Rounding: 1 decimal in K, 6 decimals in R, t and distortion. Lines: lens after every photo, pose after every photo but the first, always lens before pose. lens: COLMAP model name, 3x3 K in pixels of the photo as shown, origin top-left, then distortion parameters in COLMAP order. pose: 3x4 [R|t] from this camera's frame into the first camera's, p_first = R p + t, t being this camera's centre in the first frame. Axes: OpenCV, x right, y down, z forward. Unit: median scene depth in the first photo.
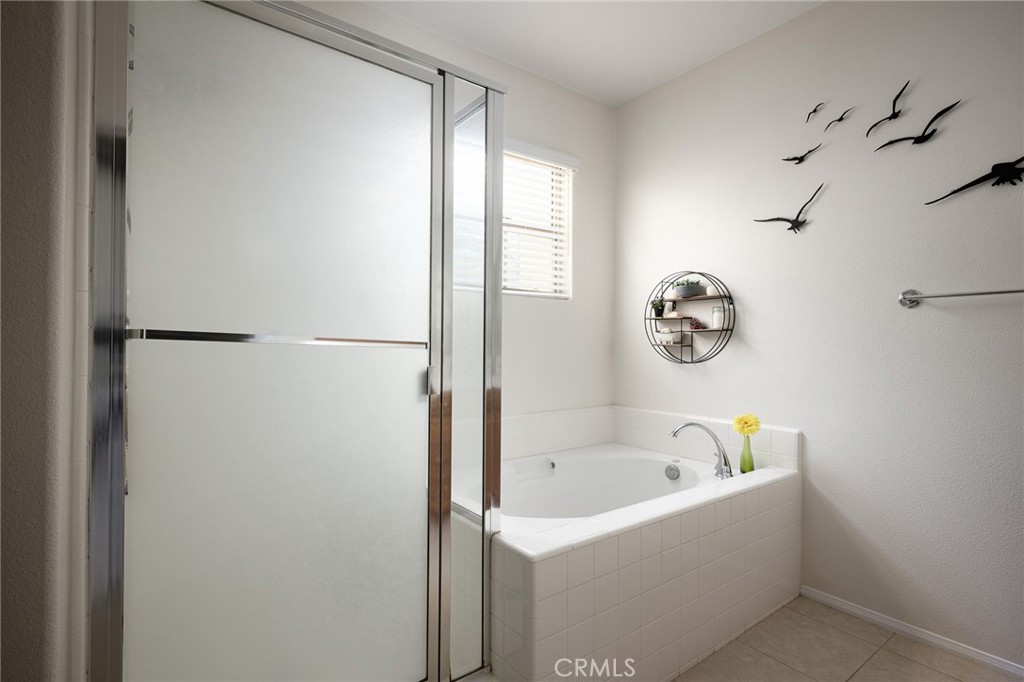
lens RADIAL K [[496.9, 0, 509.0], [0, 496.9, 344.2], [0, 0, 1]] dist [-0.000424, -0.000399]
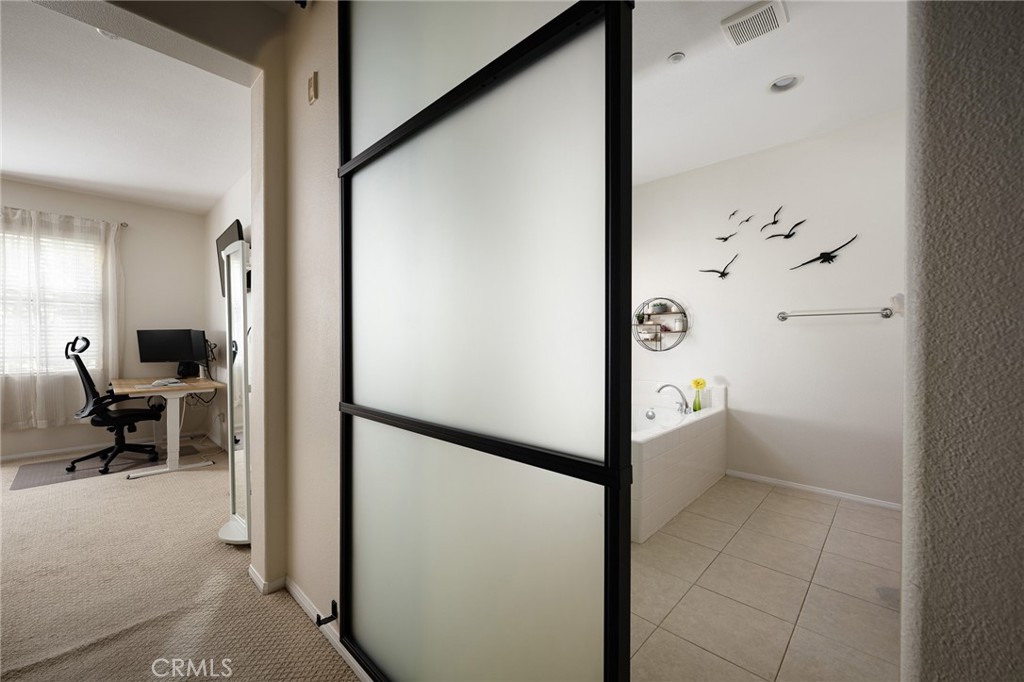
lens RADIAL K [[396.7, 0, 509.1], [0, 396.7, 342.1], [0, 0, 1]] dist [-0.010198, -0.001023]
pose [[0.987288, -0.001836, 0.158928, -0.398034], [0.001356, 0.999994, 0.003133, 0.002980], [-0.158933, -0.002878, 0.987285, -0.290740]]
